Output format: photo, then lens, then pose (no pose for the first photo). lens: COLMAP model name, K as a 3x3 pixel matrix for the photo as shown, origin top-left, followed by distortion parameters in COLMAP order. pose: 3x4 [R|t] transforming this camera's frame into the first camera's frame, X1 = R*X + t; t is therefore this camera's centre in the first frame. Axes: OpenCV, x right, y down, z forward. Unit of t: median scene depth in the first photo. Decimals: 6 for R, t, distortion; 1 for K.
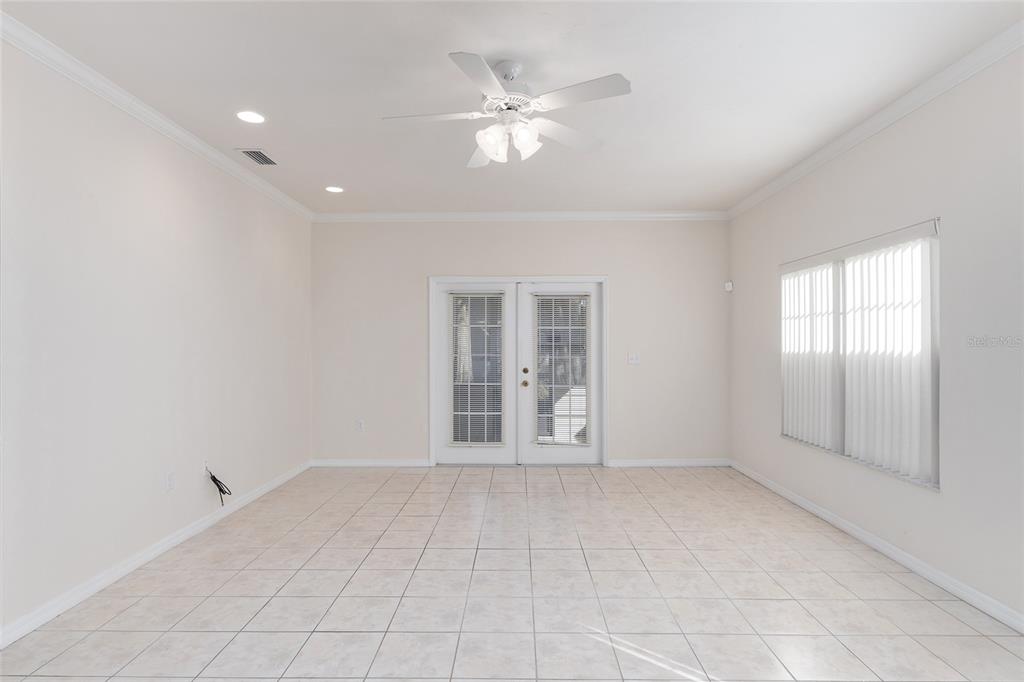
lens RADIAL K [[542.2, 0, 512.5], [0, 542.2, 346.8], [0, 0, 1]] dist [0.000897, 0.000722]
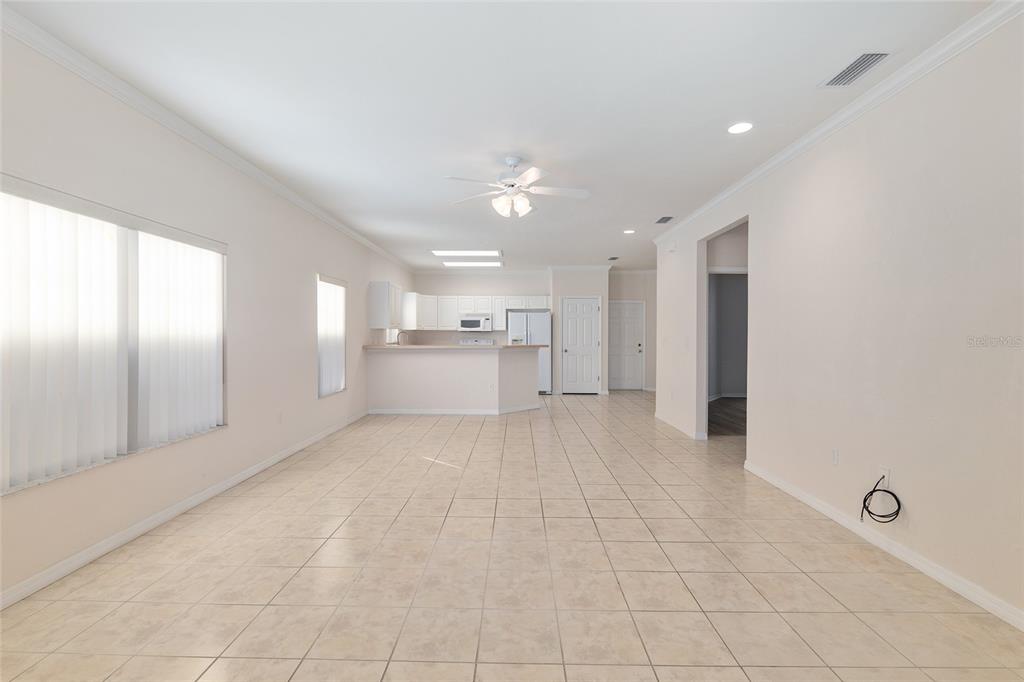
lens RADIAL K [[452.0, 0, 510.2], [0, 452.0, 334.9], [0, 0, 1]] dist [-0.000845, -0.000011]
pose [[-0.999975, 0.000255, 0.007107, -0.003186], [0.000282, 0.999993, 0.003800, 0.004223], [-0.007106, 0.003802, -0.999968, 1.141244]]
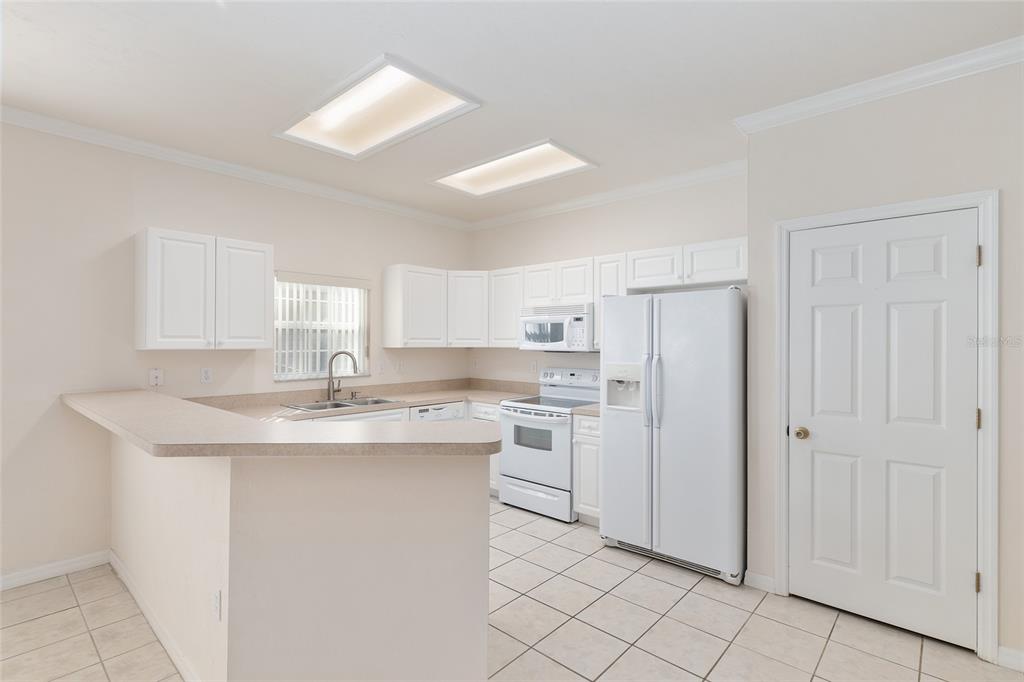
lens RADIAL K [[488.5, 0, 509.1], [0, 488.5, 341.7], [0, 0, 1]] dist [0.004054, 0.000381]
pose [[-0.747918, -0.000109, 0.663792, -0.290354], [0.000033, 1.000000, 0.000201, -0.017014], [-0.663792, 0.000172, -0.747918, 0.030247]]
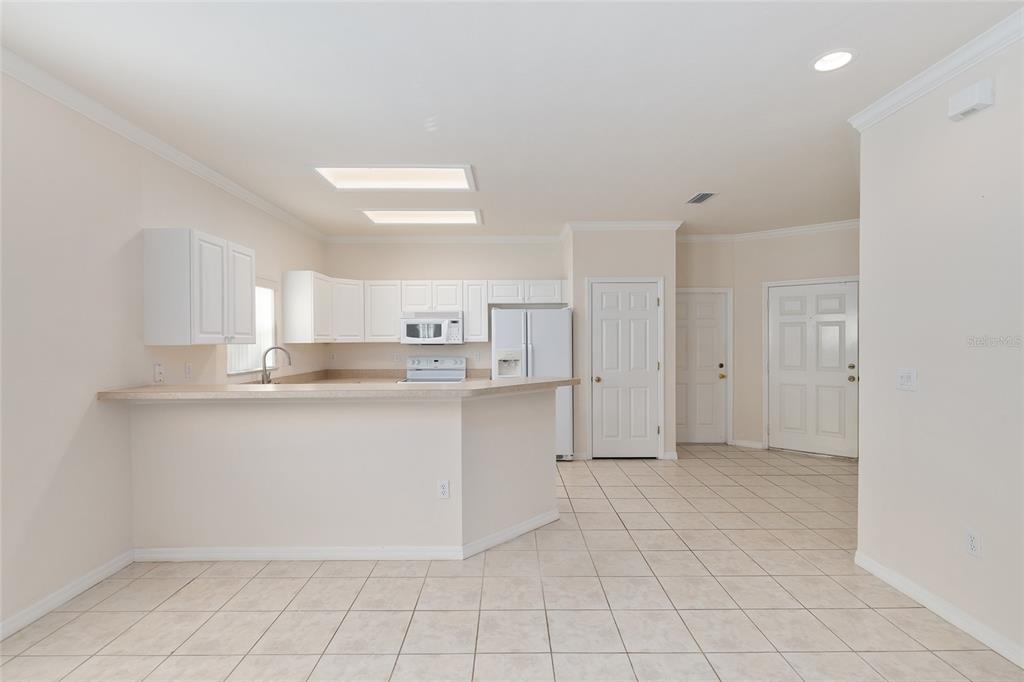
lens RADIAL K [[473.5, 0, 512.0], [0, 473.5, 341.0], [0, 0, 1]] dist [0.001081, -0.000008]
pose [[-0.999863, 0.006451, -0.015211, -0.010004], [0.006378, 0.999968, 0.004838, -0.013113], [0.015242, 0.004740, -0.999873, 0.432584]]
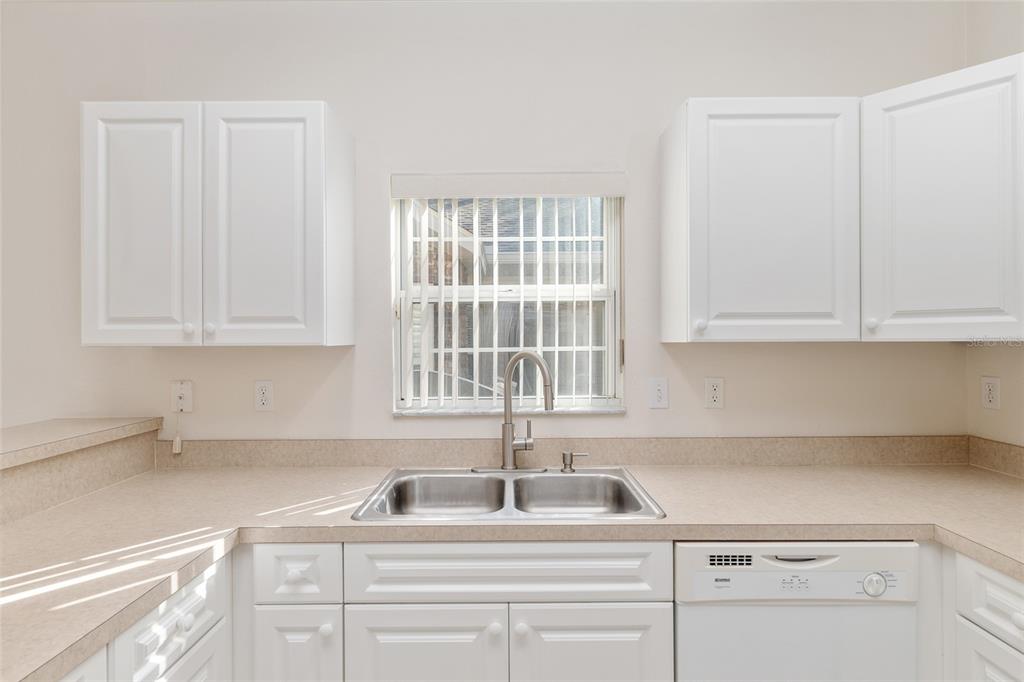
lens RADIAL K [[527.2, 0, 510.3], [0, 527.2, 340.6], [0, 0, 1]] dist [-0.001335, -0.000295]
pose [[-0.005228, -0.001654, 0.999985, 0.055064], [0.009820, 0.999950, 0.001706, -0.010138], [-0.999938, 0.009829, -0.005211, -0.328256]]
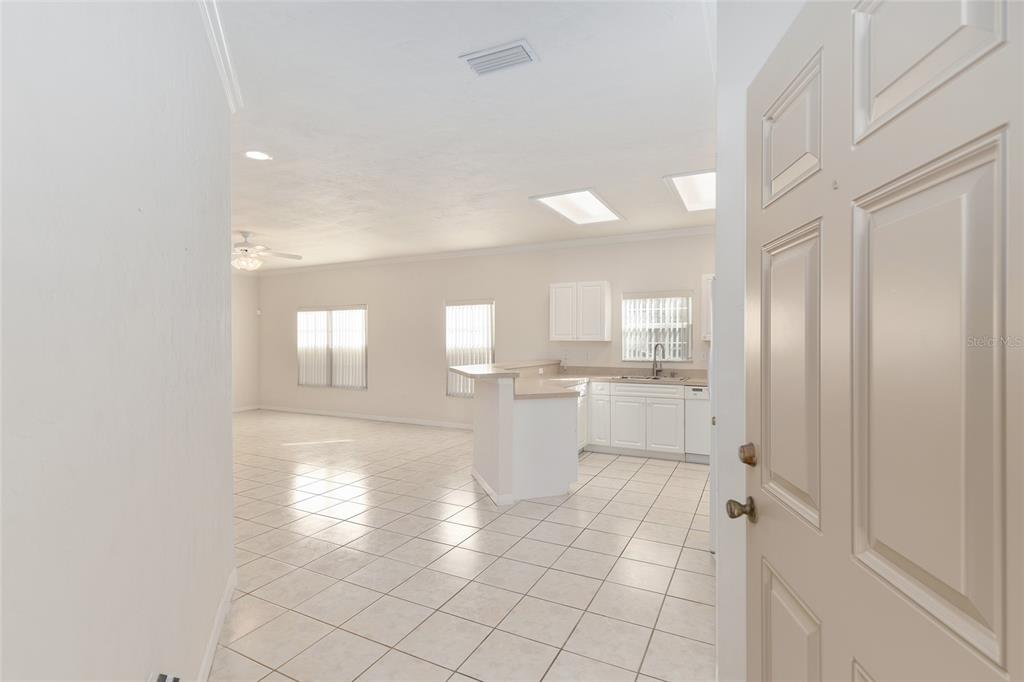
lens RADIAL K [[473.5, 0, 512.0], [0, 473.5, 341.0], [0, 0, 1]] dist [0.001081, -0.000008]
pose [[0.451312, 0.001138, 0.892365, -0.665458], [0.003241, 0.999991, -0.002914, -0.005432], [-0.892360, 0.004208, 0.451304, -0.512653]]
